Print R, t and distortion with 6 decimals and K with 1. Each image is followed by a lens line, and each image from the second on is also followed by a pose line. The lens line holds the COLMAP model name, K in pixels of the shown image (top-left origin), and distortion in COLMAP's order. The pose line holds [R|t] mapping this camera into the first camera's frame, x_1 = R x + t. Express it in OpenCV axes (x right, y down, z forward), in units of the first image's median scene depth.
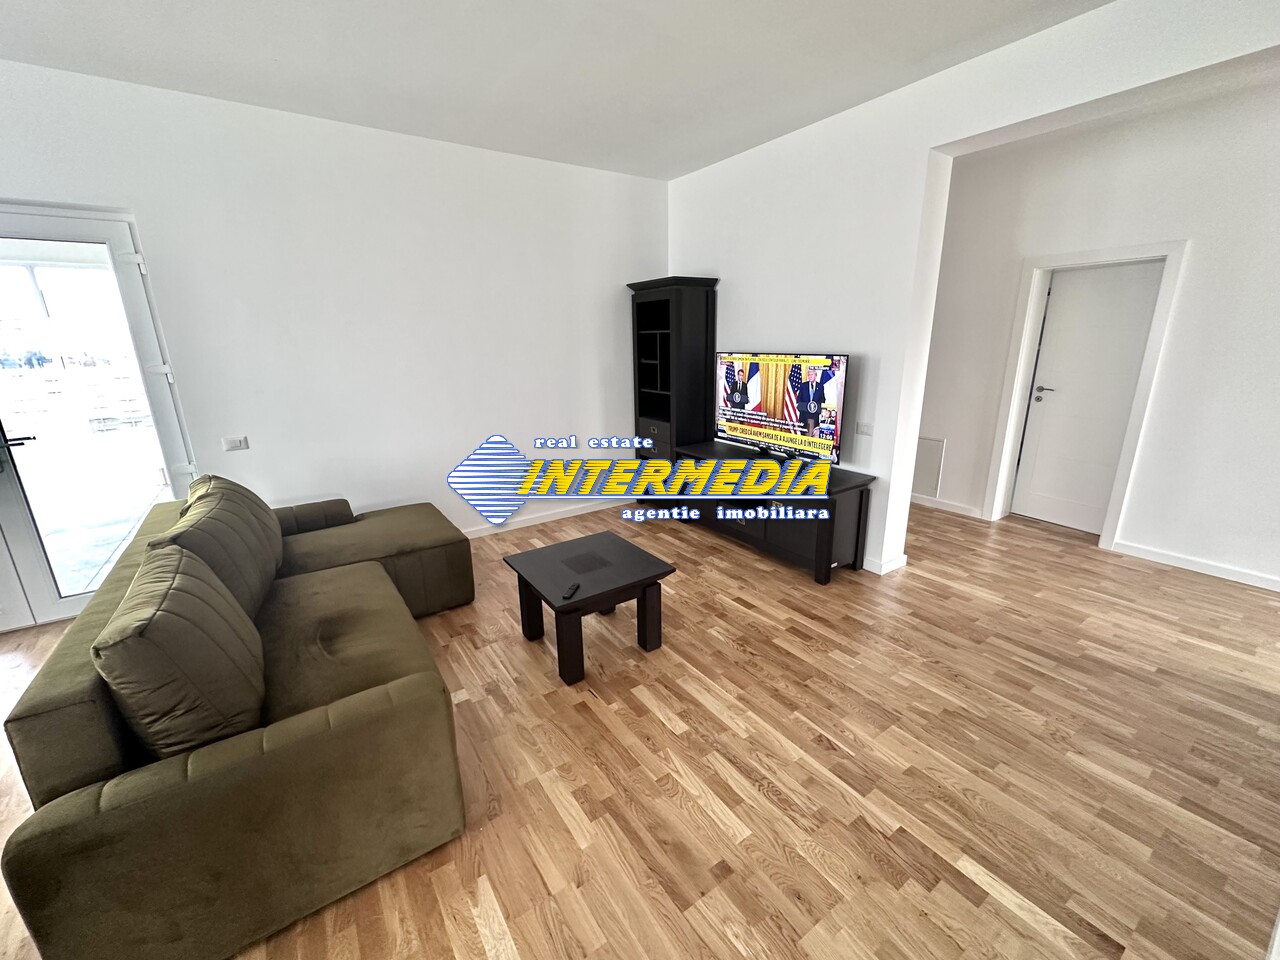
lens RADIAL K [[517.0, 0, 640.0], [0, 517.0, 480.0], [0, 0, 1]] dist [-0.000118, 0.000132]
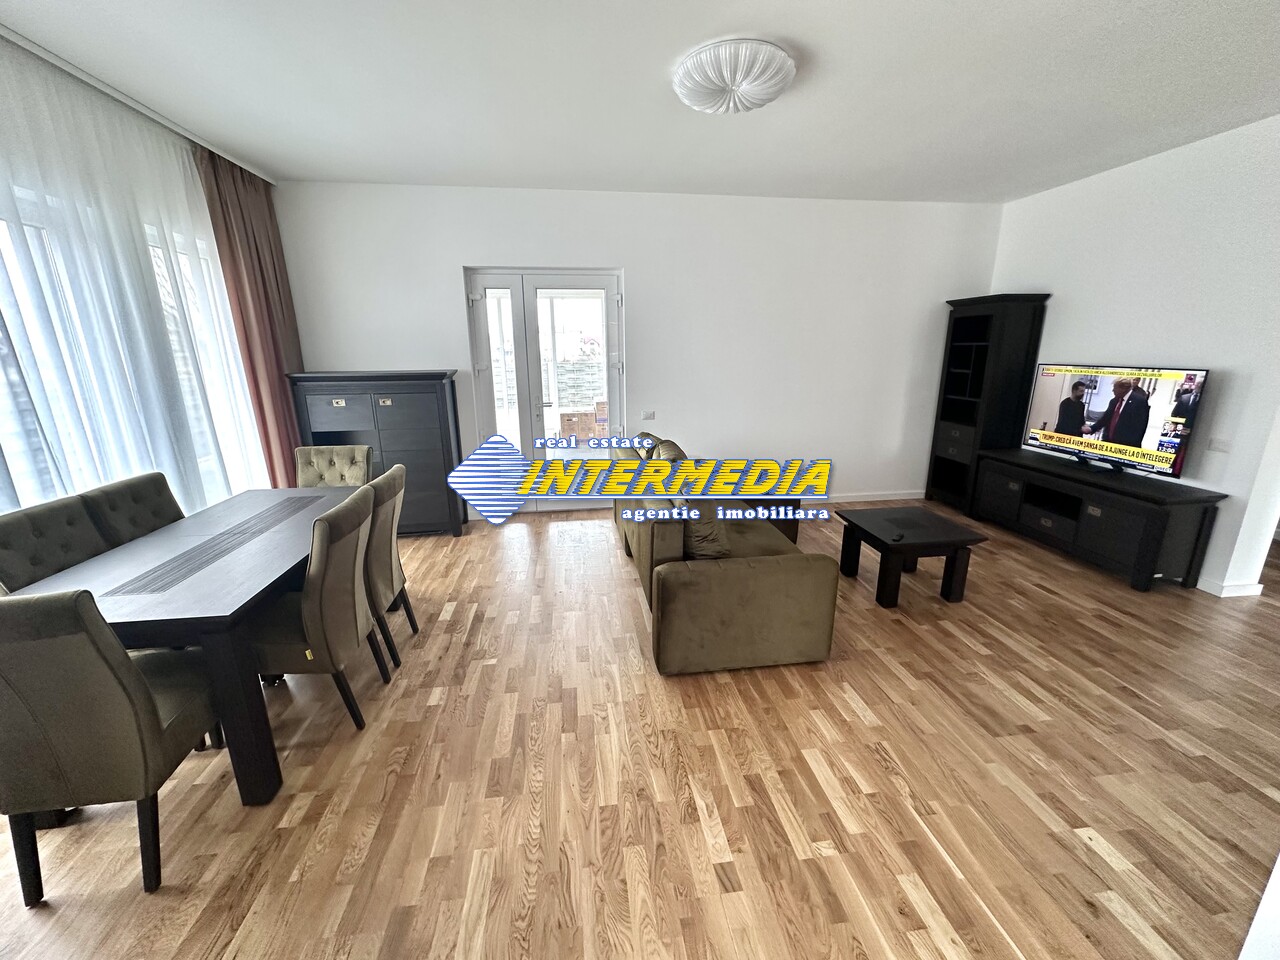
lens RADIAL K [[508.9, 0, 640.0], [0, 508.9, 480.0], [0, 0, 1]] dist [0.000194, 0.000101]
pose [[0.893998, 0.124625, -0.430390, -0.172631], [-0.127832, 0.991561, 0.021591, 0.116701], [0.429448, 0.035715, 0.902385, -0.469295]]
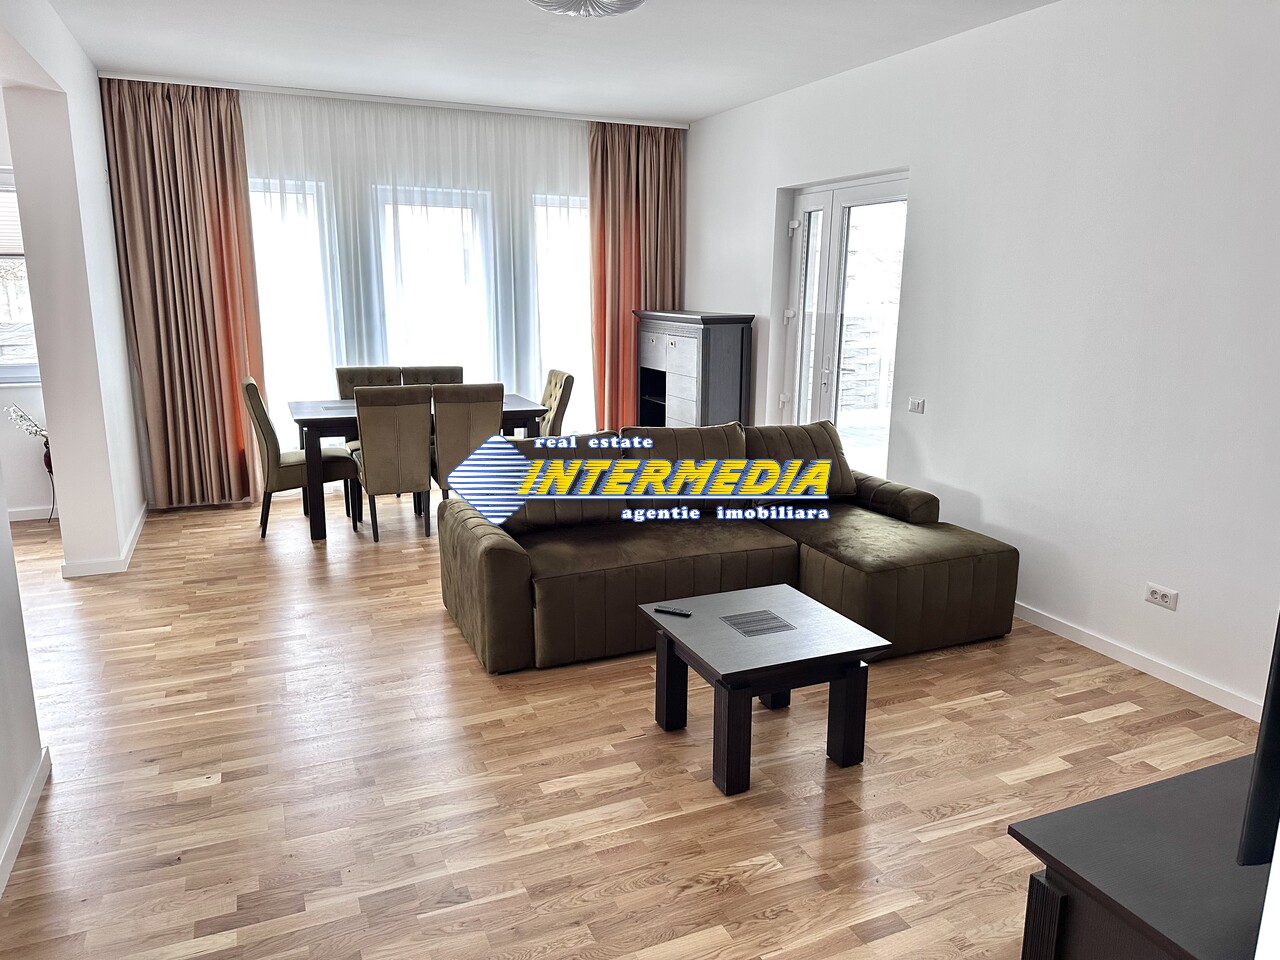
lens RADIAL K [[888.2, 0, 640.0], [0, 888.2, 480.0], [0, 0, 1]] dist [-0.005368, -0.006066]
pose [[-0.182749, 0.225578, -0.956931, 1.073201], [-0.269167, 0.924655, 0.269373, -0.308079], [0.945596, 0.306802, -0.108262, 0.981238]]
